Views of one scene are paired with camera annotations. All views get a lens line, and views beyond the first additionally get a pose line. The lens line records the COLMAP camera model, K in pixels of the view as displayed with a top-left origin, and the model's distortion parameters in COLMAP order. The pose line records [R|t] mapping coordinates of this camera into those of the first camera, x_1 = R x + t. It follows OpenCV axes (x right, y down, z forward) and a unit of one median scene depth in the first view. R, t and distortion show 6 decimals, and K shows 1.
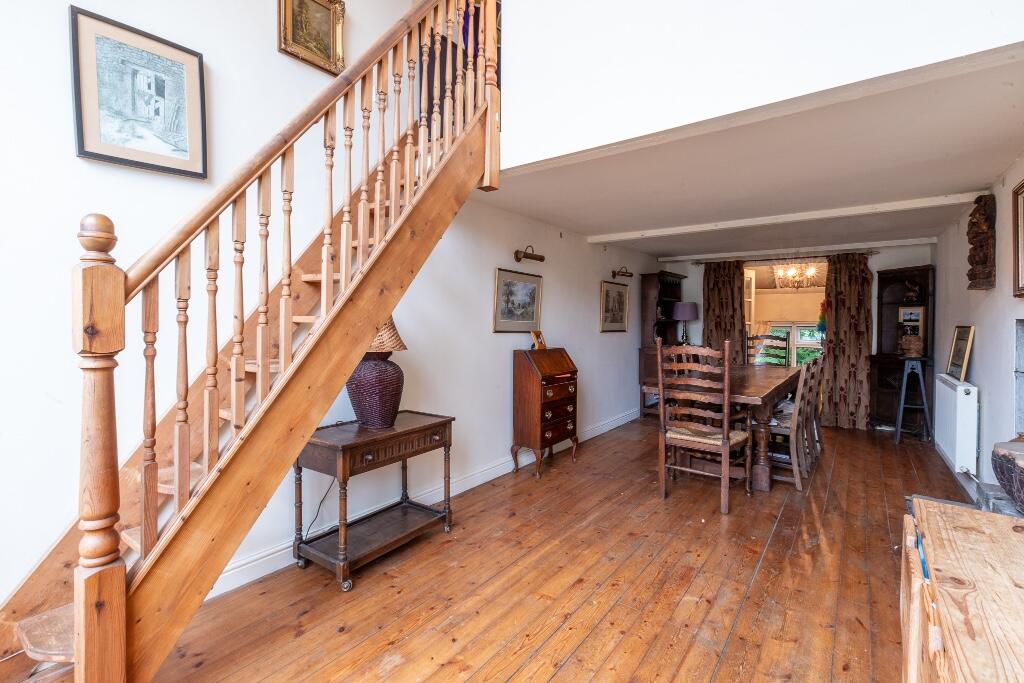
lens RADIAL K [[465.1, 0, 509.2], [0, 465.1, 326.7], [0, 0, 1]] dist [0.010380, -0.000149]
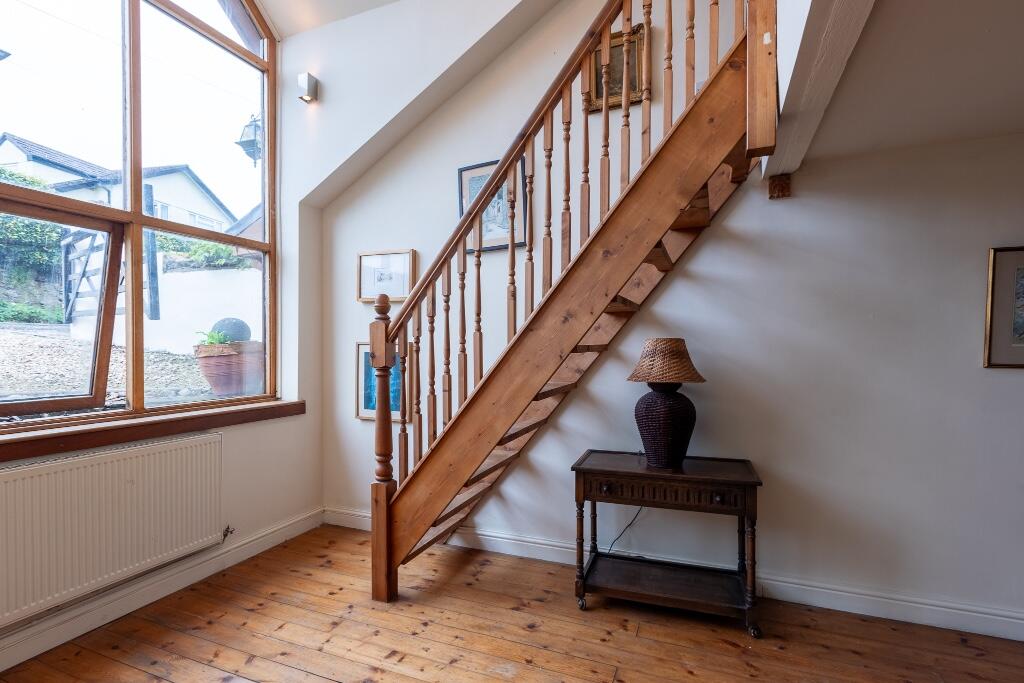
lens RADIAL K [[460.8, 0, 504.1], [0, 460.8, 345.0], [0, 0, 1]] dist [0.002794, -0.000268]
pose [[0.278656, -0.012093, -0.960315, 0.611439], [-0.002470, 0.999908, -0.013309, -0.006540], [0.960388, 0.006081, 0.278601, 0.562212]]
